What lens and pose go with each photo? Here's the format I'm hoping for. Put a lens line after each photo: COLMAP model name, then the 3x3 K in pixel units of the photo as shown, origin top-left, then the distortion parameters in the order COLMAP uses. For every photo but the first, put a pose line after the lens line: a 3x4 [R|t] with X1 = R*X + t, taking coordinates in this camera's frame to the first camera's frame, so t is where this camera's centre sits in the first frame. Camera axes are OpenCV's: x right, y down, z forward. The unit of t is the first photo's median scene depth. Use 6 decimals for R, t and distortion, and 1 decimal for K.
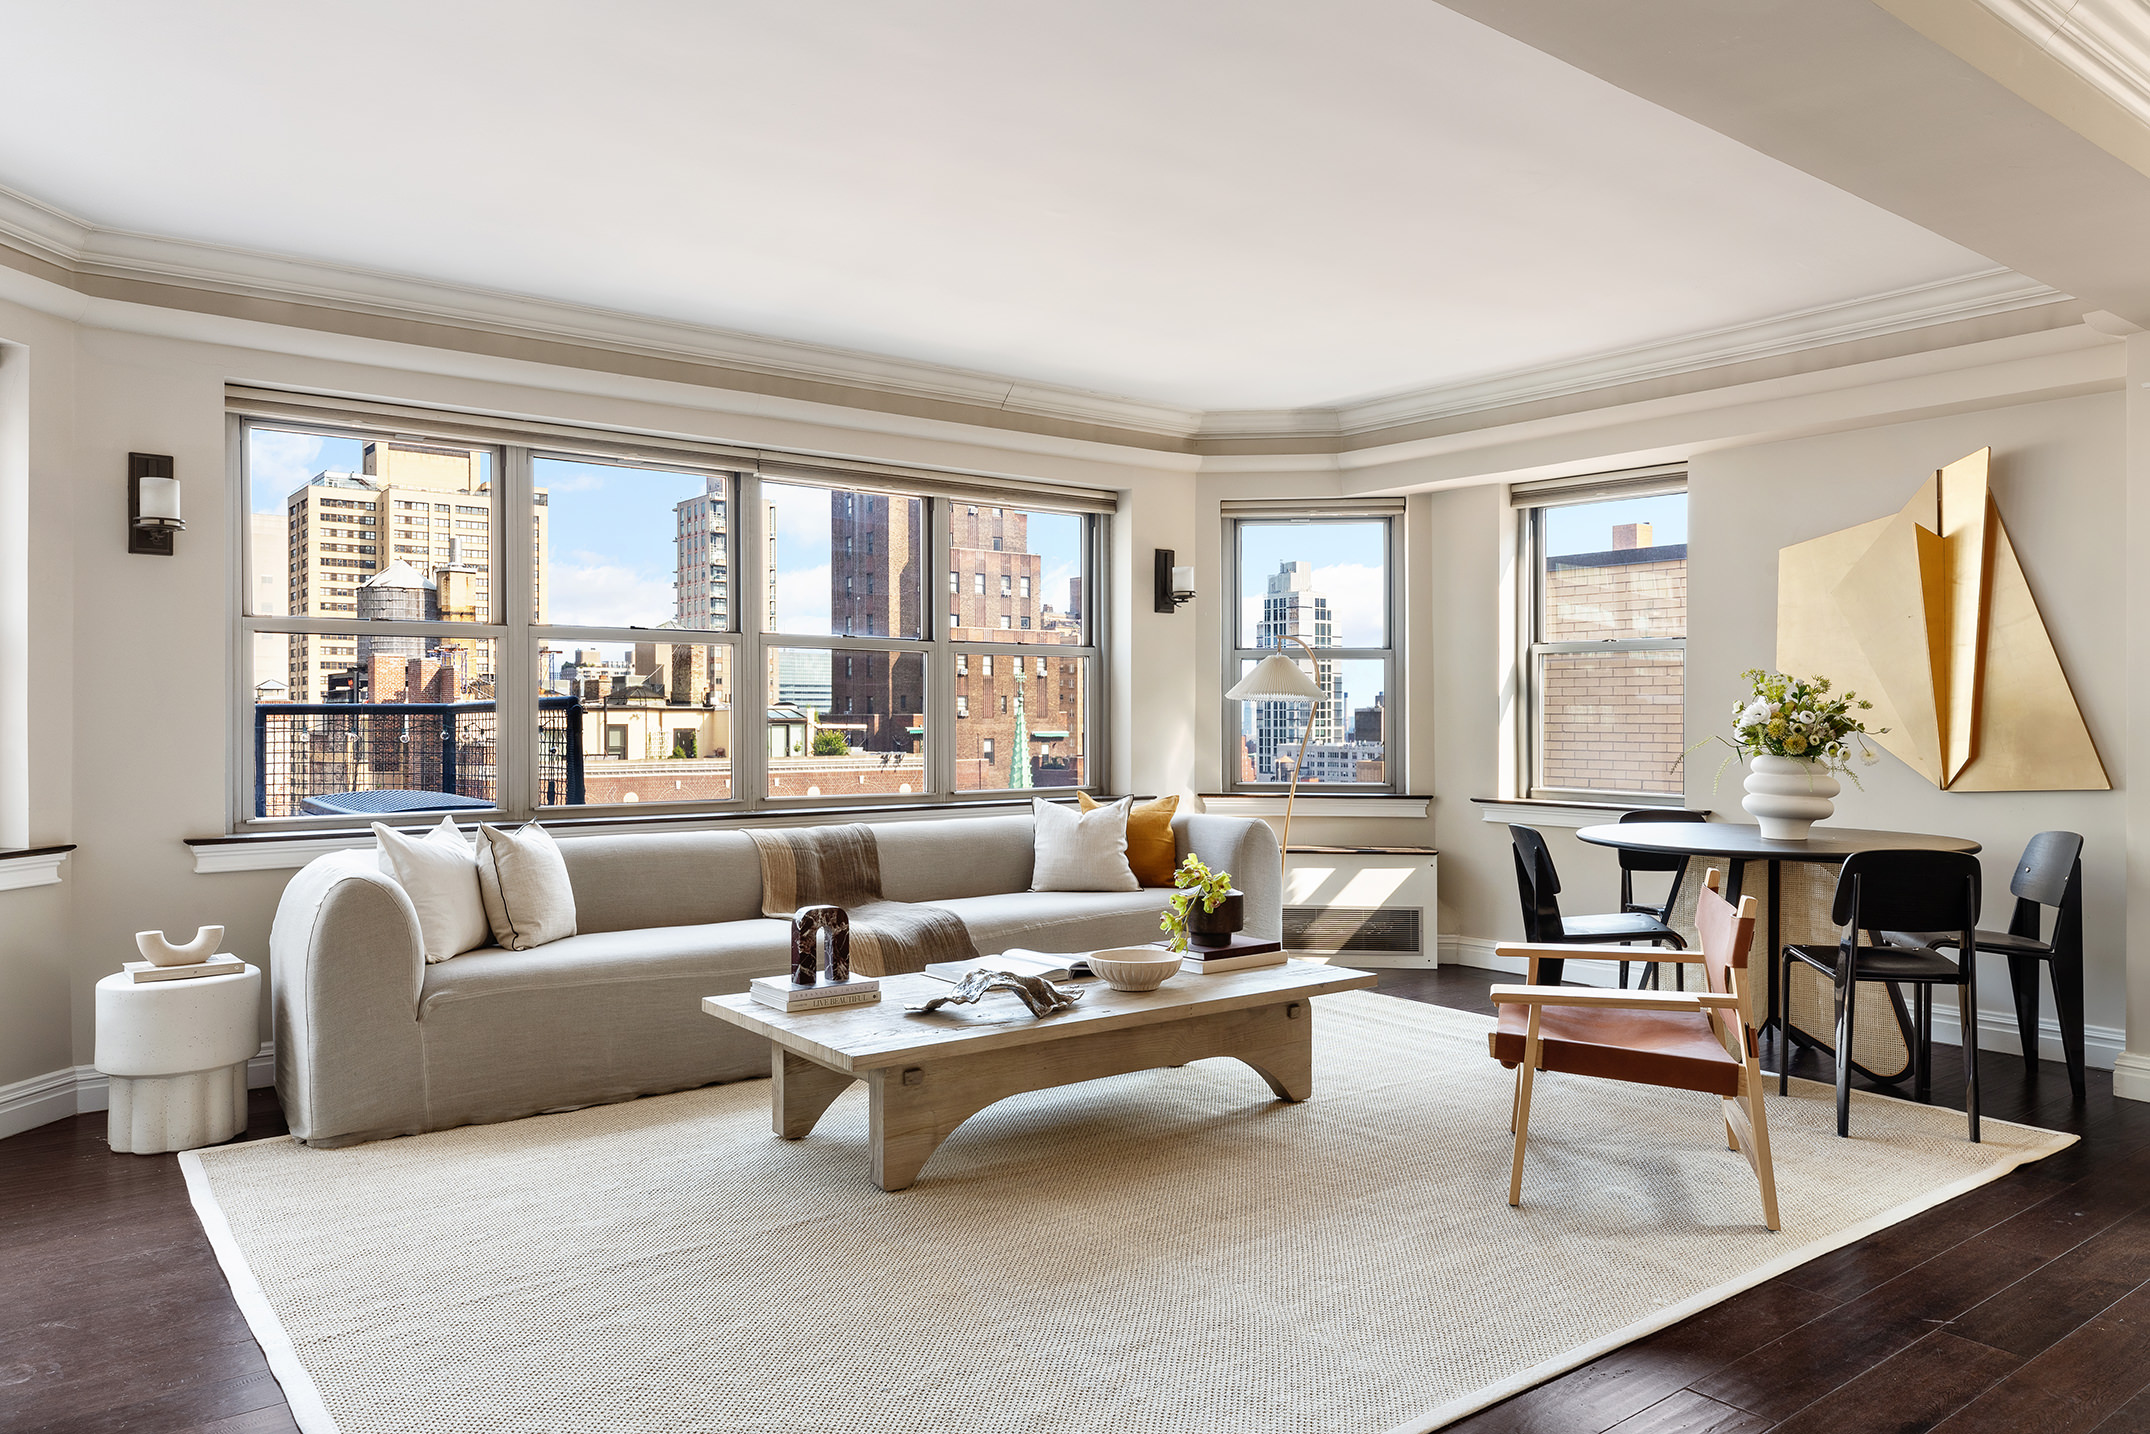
lens RADIAL K [[1463.6, 0, 1075.4], [0, 1463.6, 721.8], [0, 0, 1]] dist [0.014893, 0.002025]
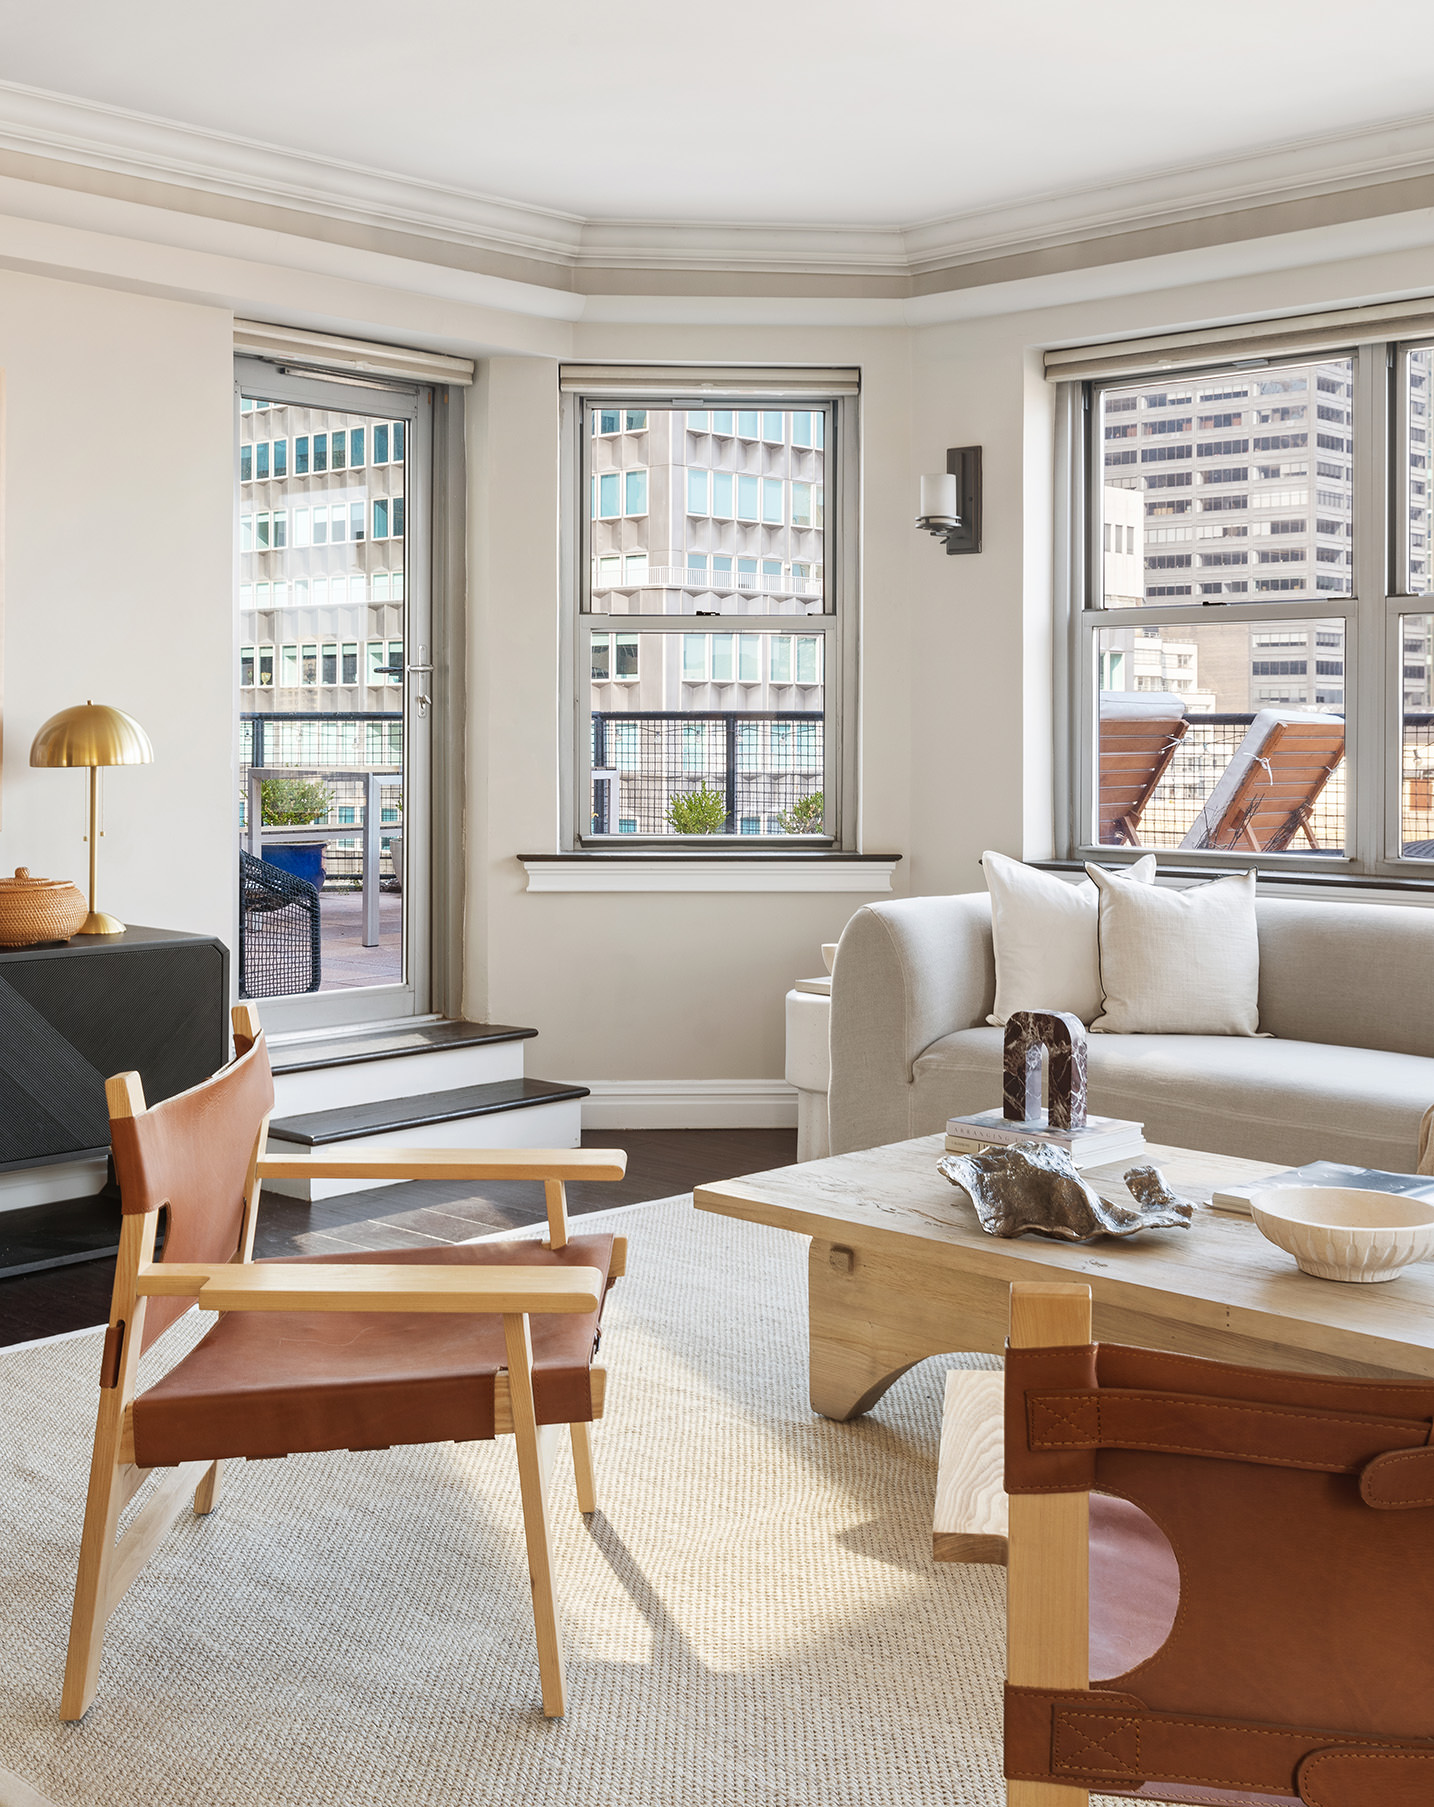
lens RADIAL K [[2106.4, 0, 722.9], [0, 2106.4, 723.7], [0, 0, 1]] dist [0.021239, 0.001724]
pose [[0.156441, 0.001242, -0.987687, 0.446376], [-0.008130, 0.999967, -0.000030, -0.002234], [0.987654, 0.008035, 0.156446, 0.419723]]
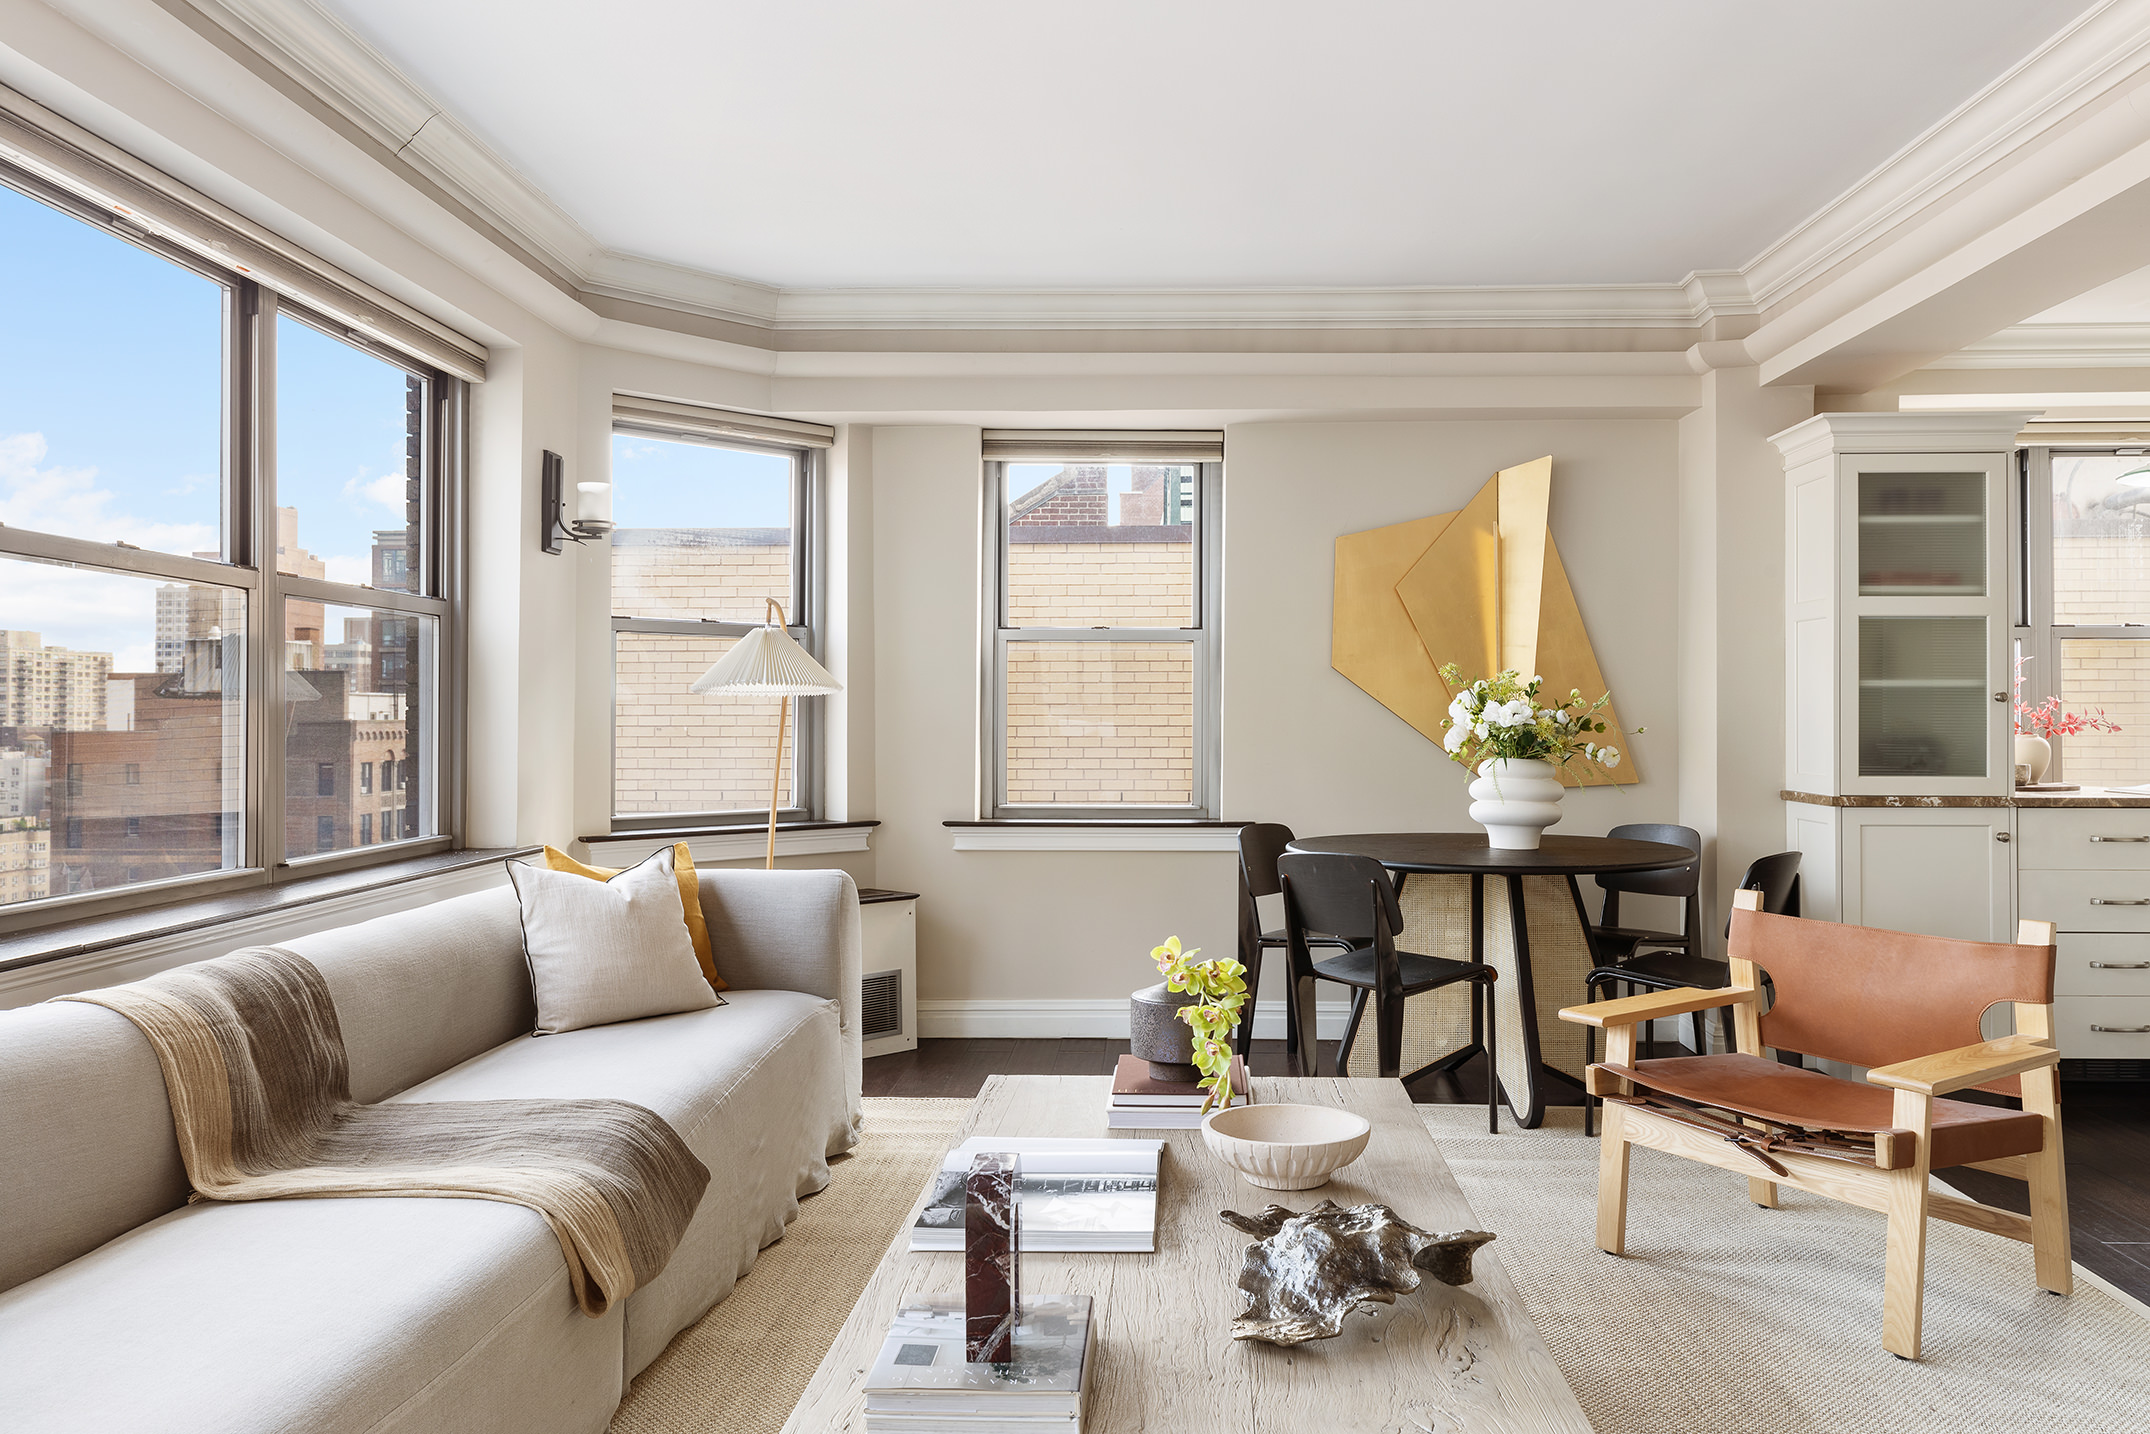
lens RADIAL K [[1508.2, 0, 1099.7], [0, 1508.2, 712.5], [0, 0, 1]] dist [0.002222, 0.000813]
pose [[0.646216, 0.002258, 0.763151, -0.290435], [0.004291, 0.999969, -0.006591, -0.000661], [-0.763143, 0.007534, 0.646186, 0.415230]]
